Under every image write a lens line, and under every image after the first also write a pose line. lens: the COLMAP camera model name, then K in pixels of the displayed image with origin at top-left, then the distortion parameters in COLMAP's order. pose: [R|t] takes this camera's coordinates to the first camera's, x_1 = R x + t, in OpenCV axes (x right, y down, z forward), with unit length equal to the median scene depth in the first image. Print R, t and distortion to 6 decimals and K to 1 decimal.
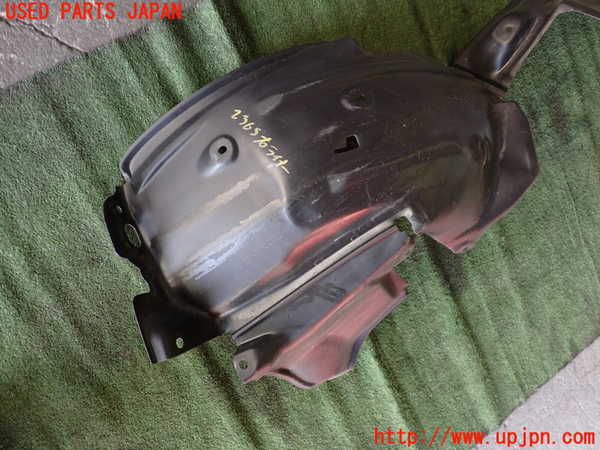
lens RADIAL K [[534.4, 0, 298.9], [0, 534.4, 223.4], [0, 0, 1]] dist [0.019233, -0.023353]
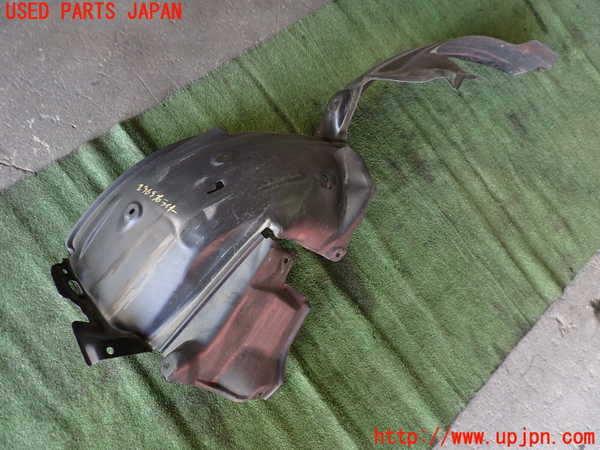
lens RADIAL K [[534.4, 0, 302.8], [0, 534.4, 227.0], [0, 0, 1]] dist [0.019233, -0.023353]
pose [[0.976456, -0.215152, -0.015600, 0.259772], [0.199323, 0.927539, -0.316135, 0.365944], [0.082487, 0.305583, 0.948586, -0.234339]]
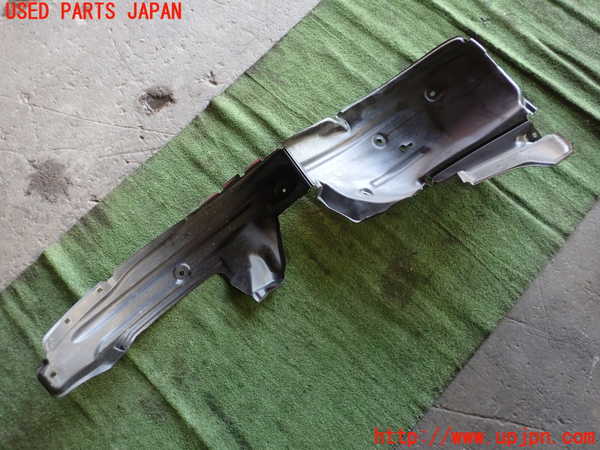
lens RADIAL K [[534.4, 0, 301.4], [0, 534.4, 223.0], [0, 0, 1]] dist [0.019233, -0.023353]
pose [[-0.879974, 0.174470, -0.441821, 1.579492], [-0.281116, -0.941019, 0.188300, -0.622070], [-0.382909, 0.289902, 0.877119, -0.109096]]
